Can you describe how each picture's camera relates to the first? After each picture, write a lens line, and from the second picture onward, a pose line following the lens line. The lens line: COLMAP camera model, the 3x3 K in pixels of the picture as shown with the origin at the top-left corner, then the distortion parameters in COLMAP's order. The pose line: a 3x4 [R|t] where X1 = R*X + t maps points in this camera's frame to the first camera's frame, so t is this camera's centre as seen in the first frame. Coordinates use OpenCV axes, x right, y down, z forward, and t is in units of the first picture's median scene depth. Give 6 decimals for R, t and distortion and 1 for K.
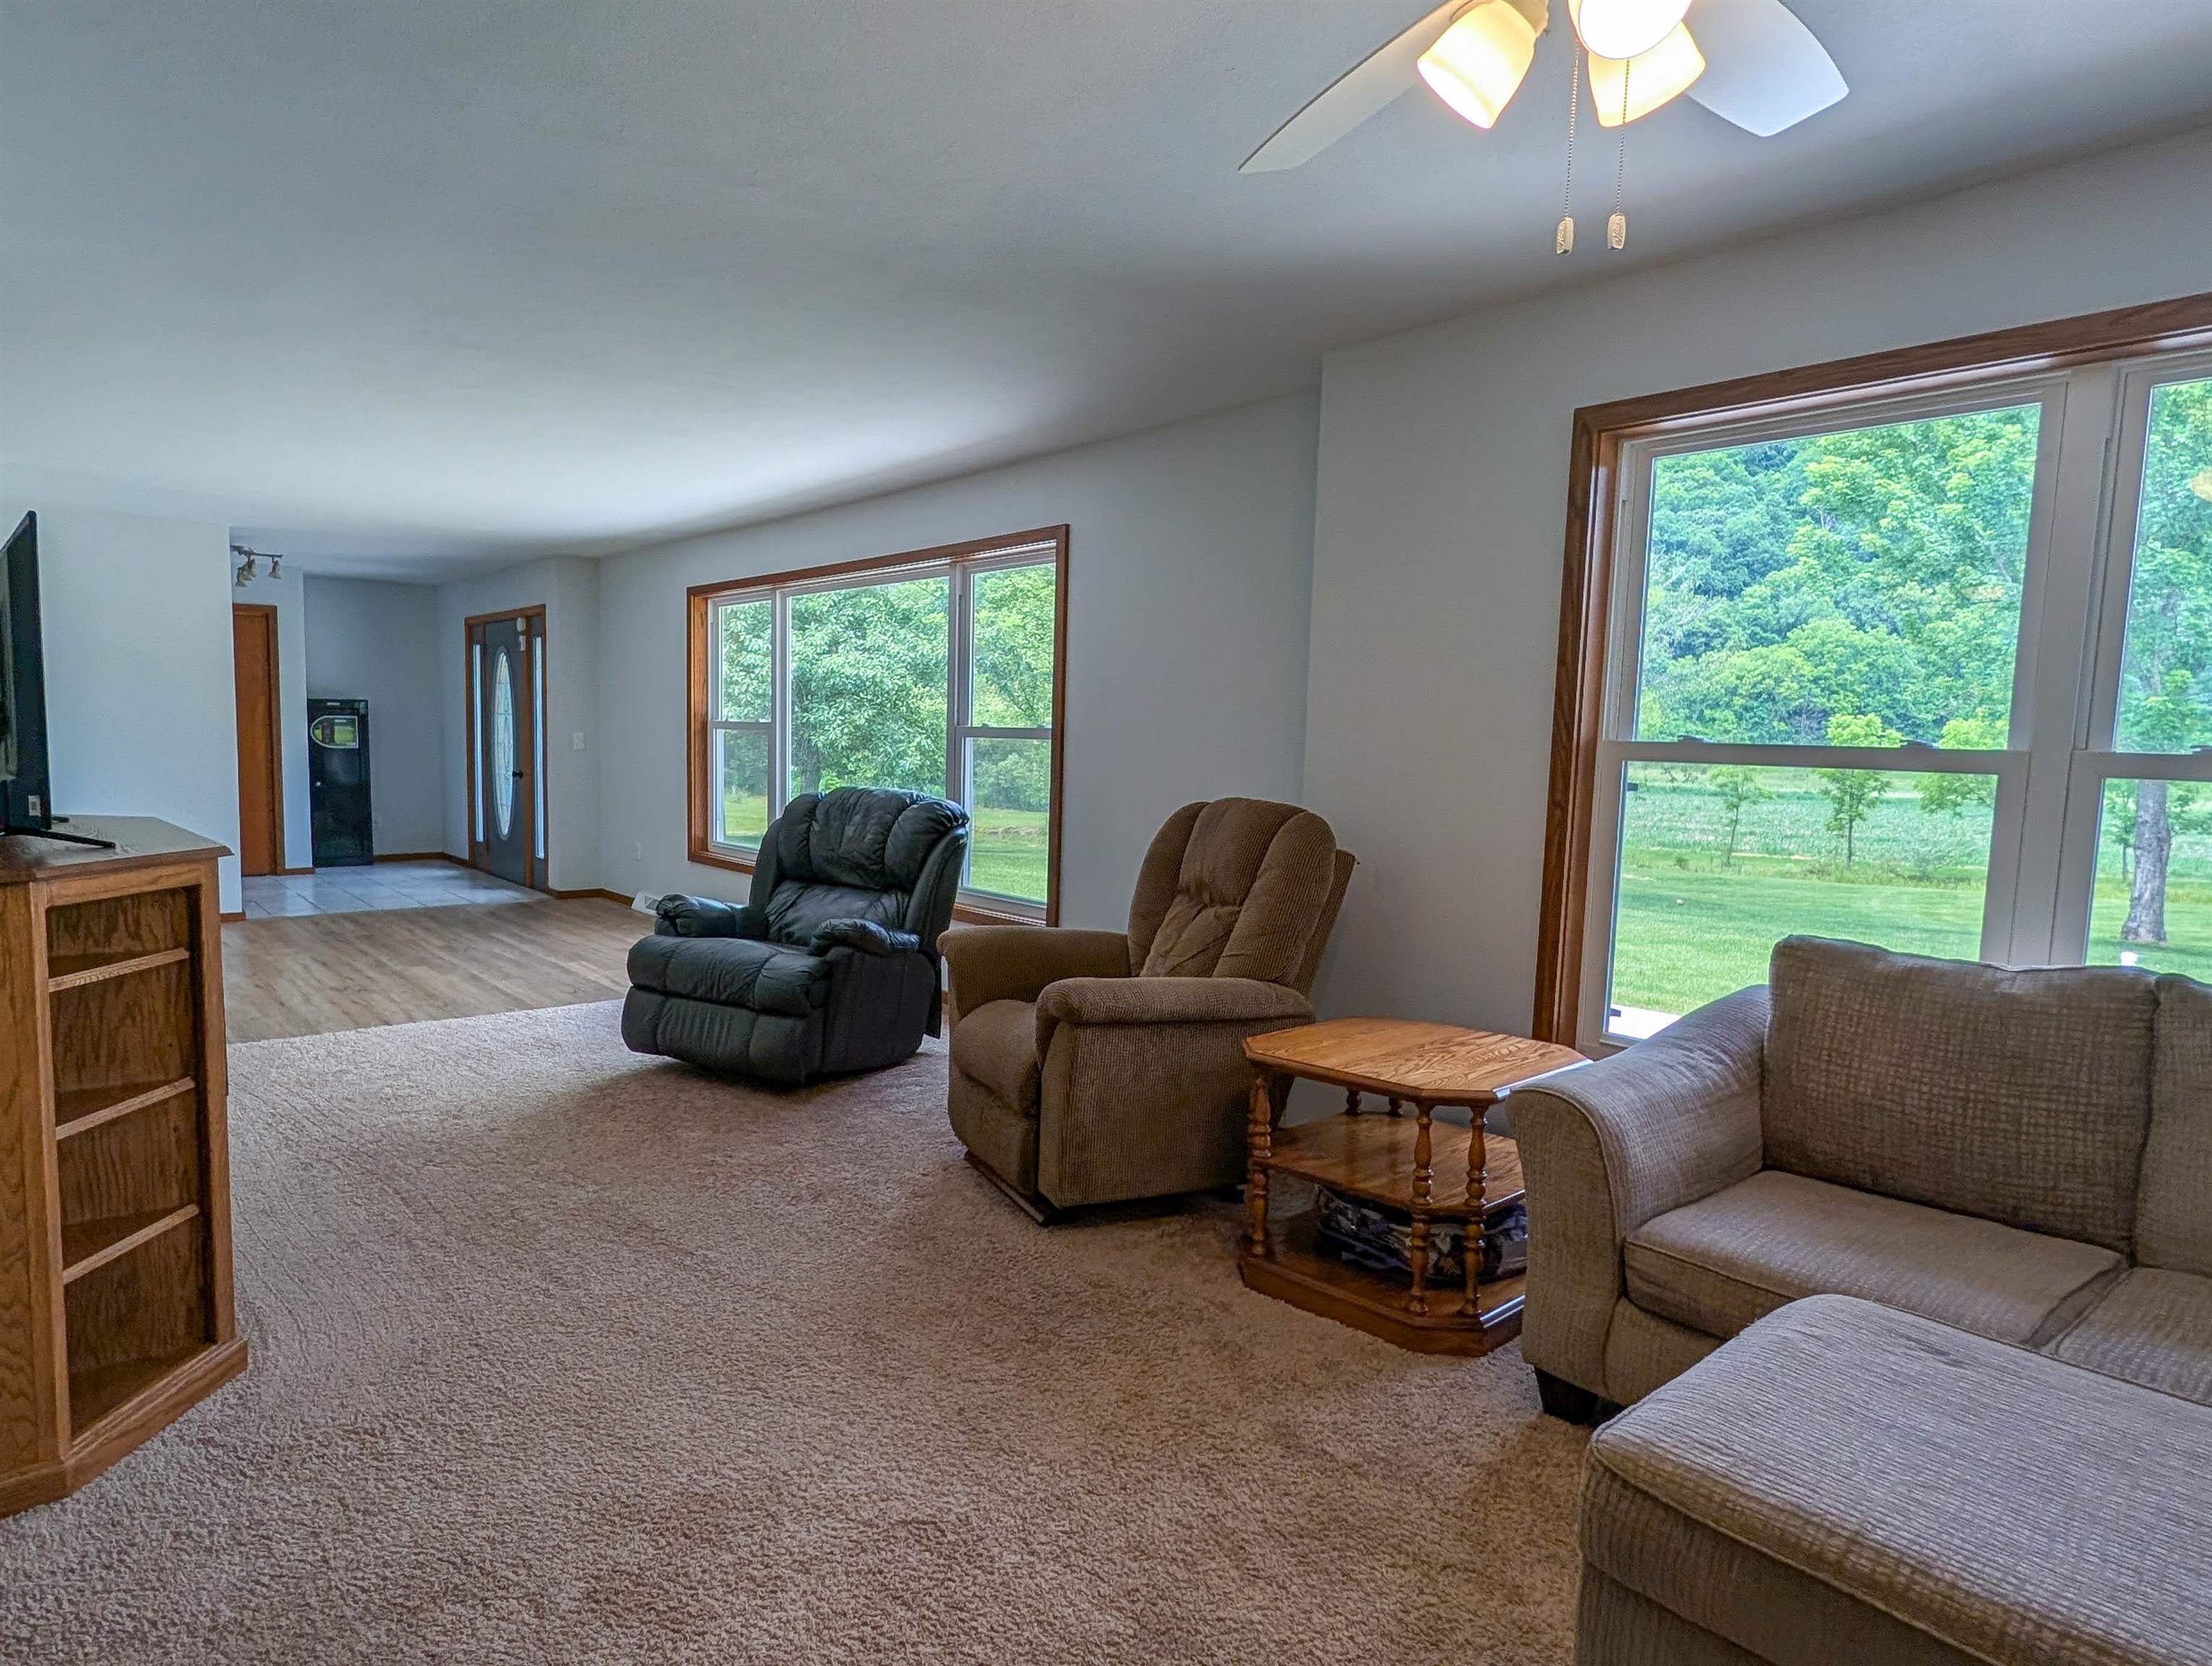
lens RADIAL K [[1194.0, 0, 1113.0], [0, 1194.0, 846.3], [0, 0, 1]] dist [-0.002892, 0.000711]
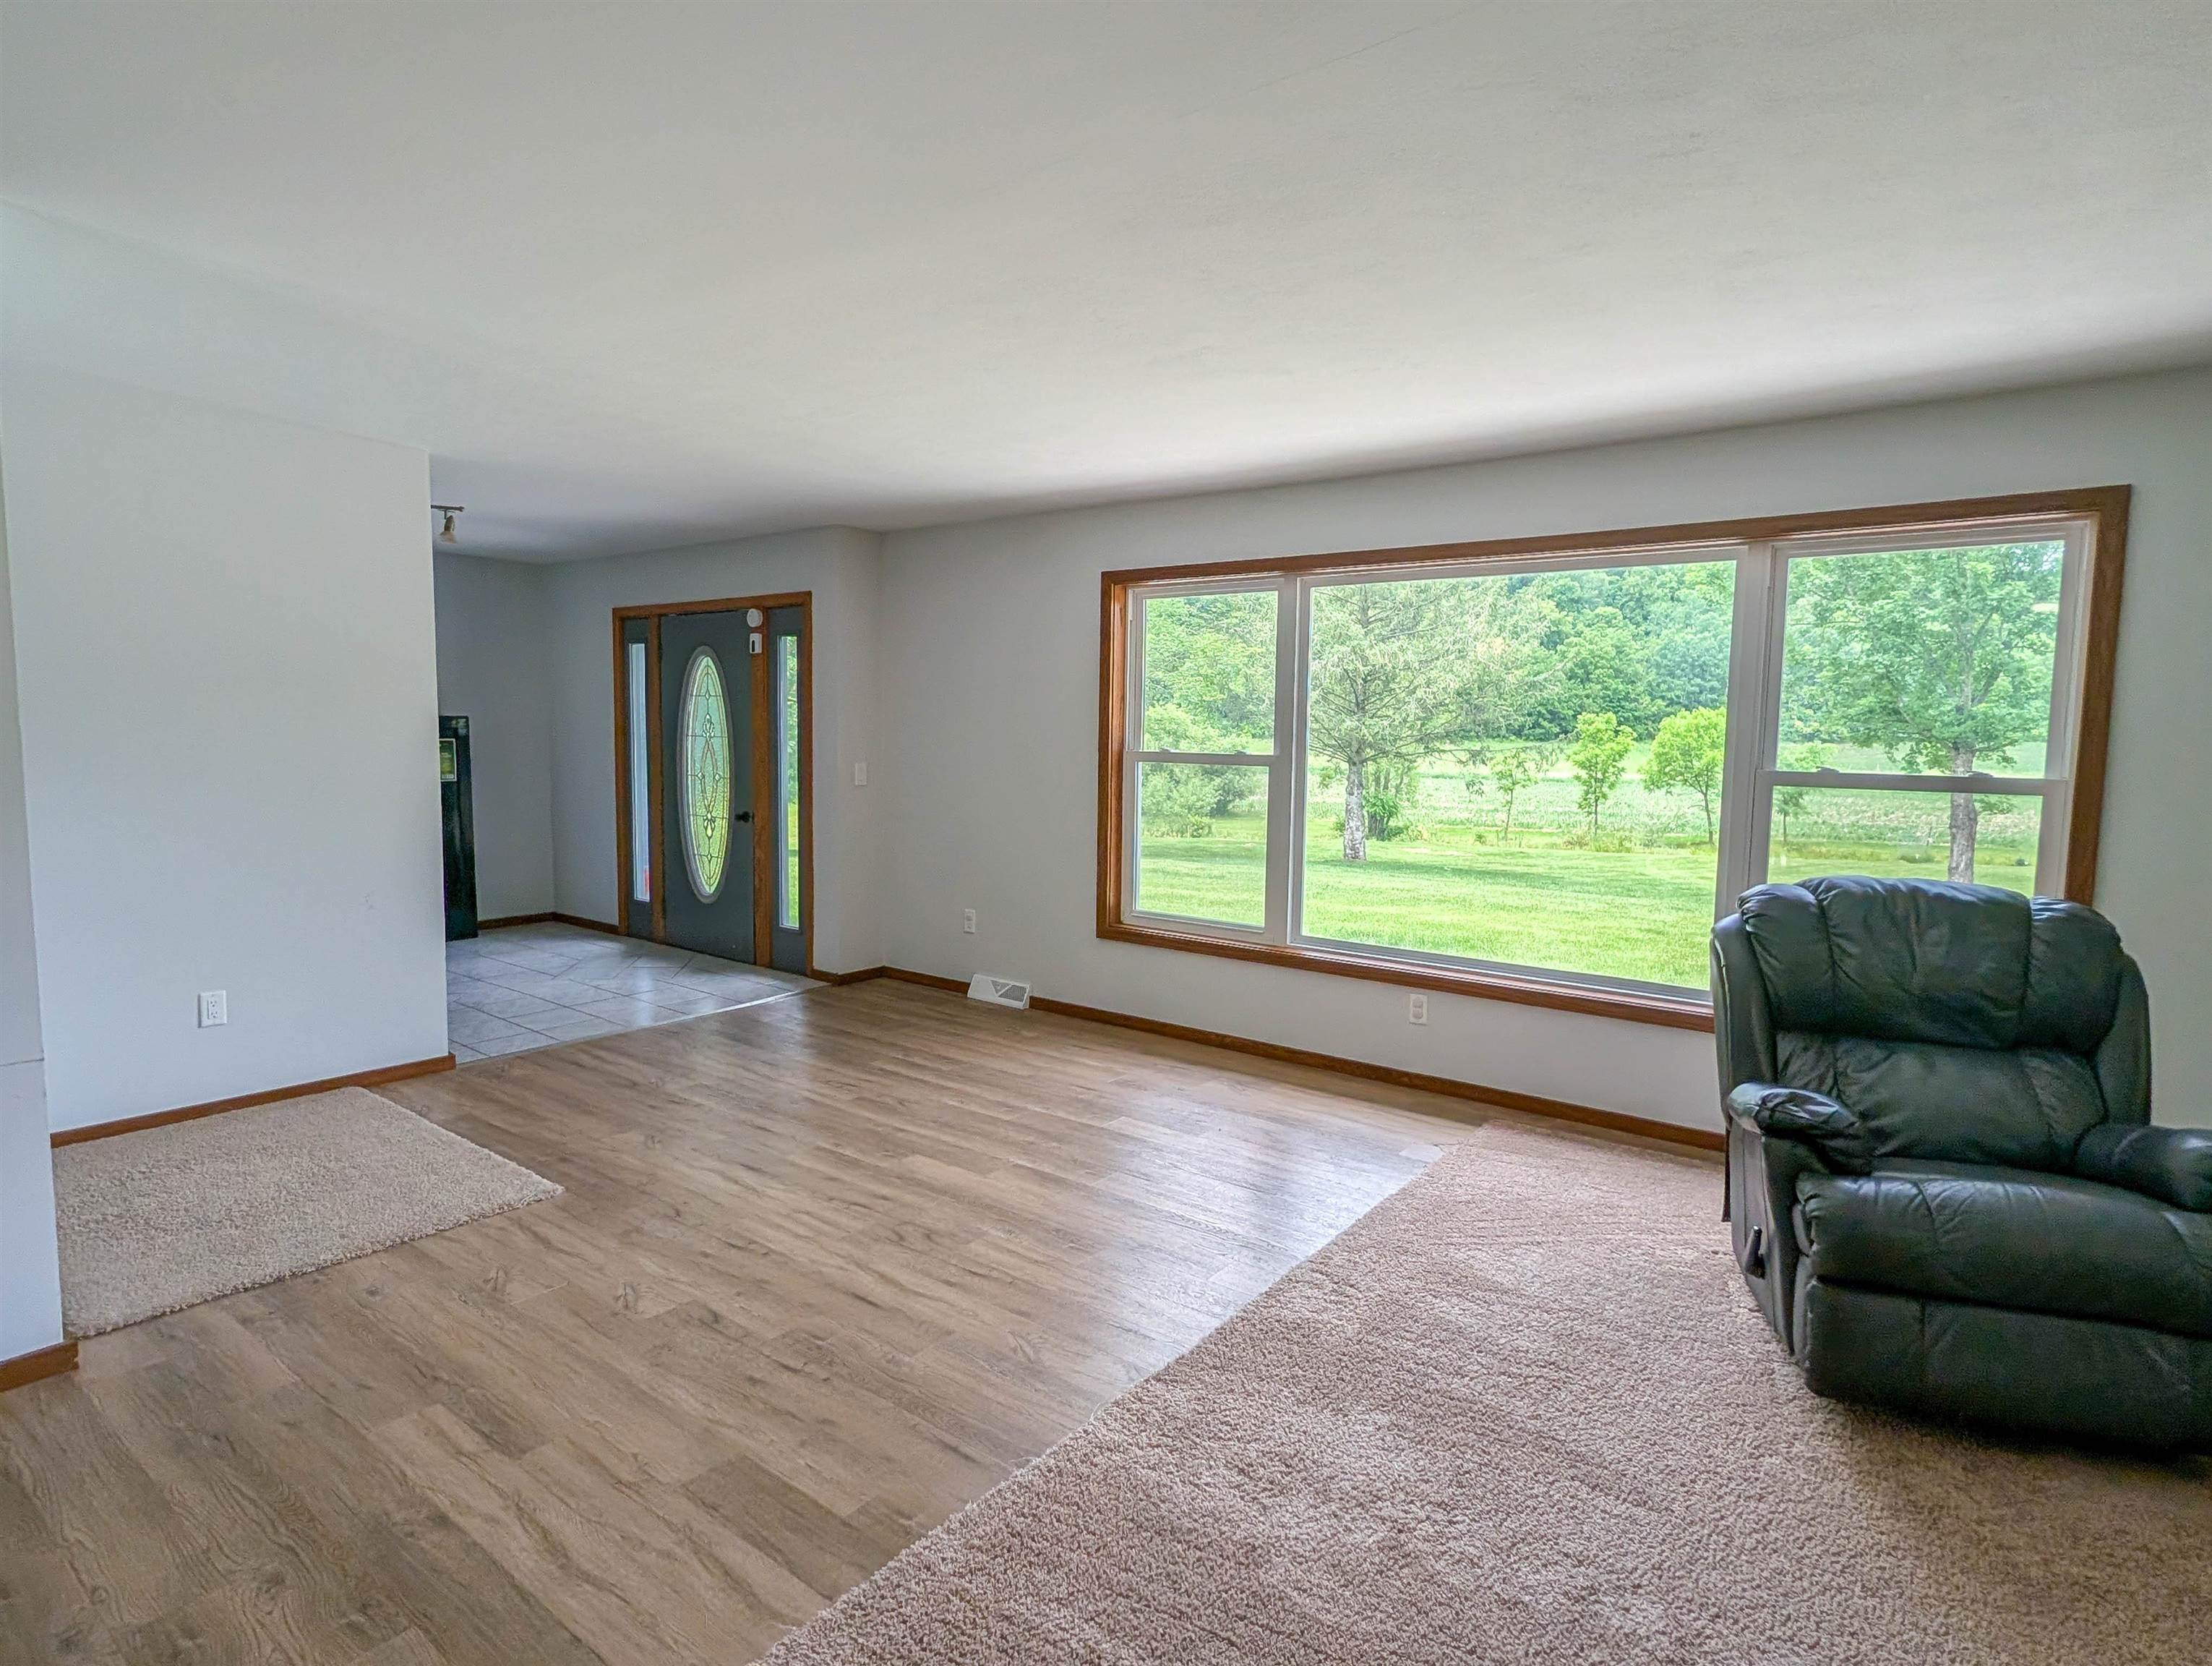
lens RADIAL K [[1037.3, 0, 1106.0], [0, 1037.3, 833.0], [0, 0, 1]] dist [-0.001322, 0.000011]
pose [[0.974942, -0.027768, 0.220720, -0.463964], [0.025795, 0.999597, 0.011814, -0.057726], [-0.220959, -0.005825, 0.975266, 0.342991]]
